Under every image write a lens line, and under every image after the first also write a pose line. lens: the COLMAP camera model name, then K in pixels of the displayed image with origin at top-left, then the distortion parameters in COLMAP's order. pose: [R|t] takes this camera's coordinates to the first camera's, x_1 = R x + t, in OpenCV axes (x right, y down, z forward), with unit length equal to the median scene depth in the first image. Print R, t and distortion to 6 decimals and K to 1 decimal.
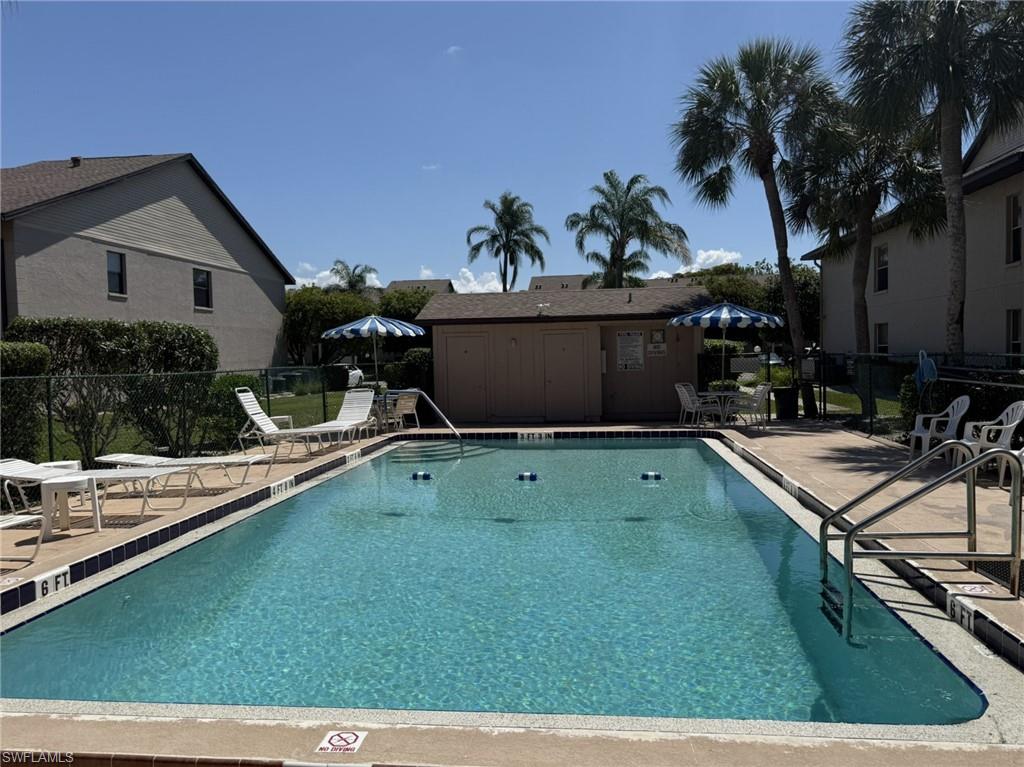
lens RADIAL K [[769.1, 0, 512.0], [0, 769.1, 383.5], [0, 0, 1]] dist [0.101975, -0.141284]
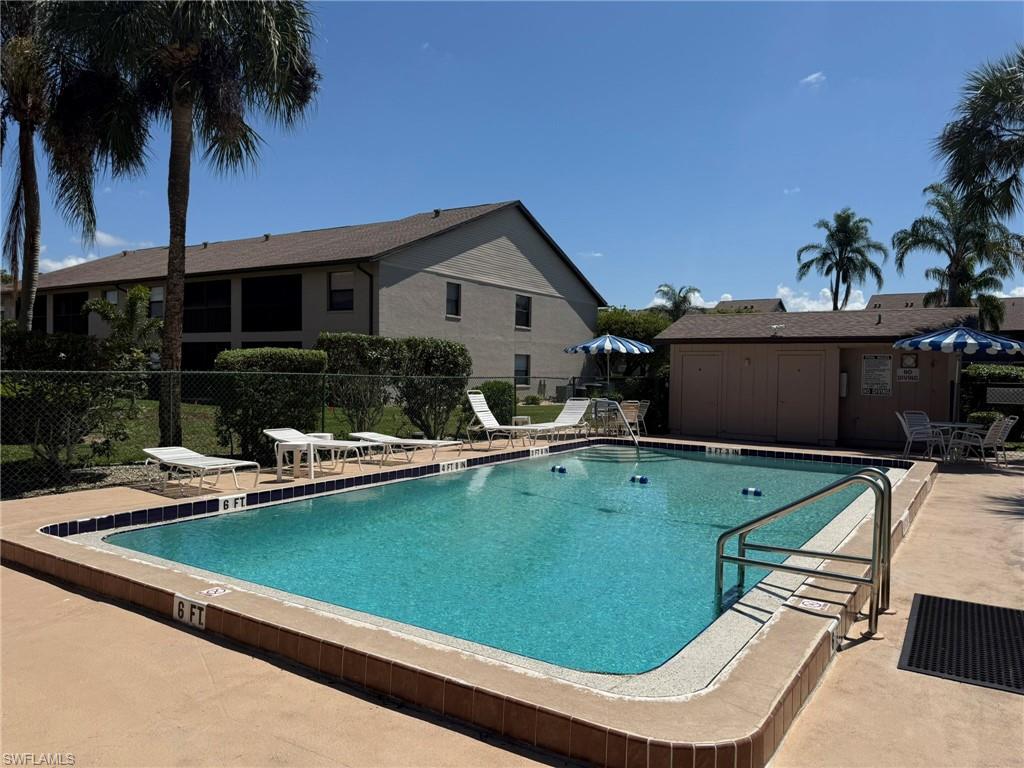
lens RADIAL K [[722.7, 0, 512.3], [0, 722.7, 389.4], [0, 0, 1]] dist [0.134670, -0.216290]
pose [[0.889387, 0.049919, -0.454421, 0.153536], [-0.054789, 0.998495, 0.002455, -0.001770], [0.453860, 0.022714, 0.890784, -0.017510]]
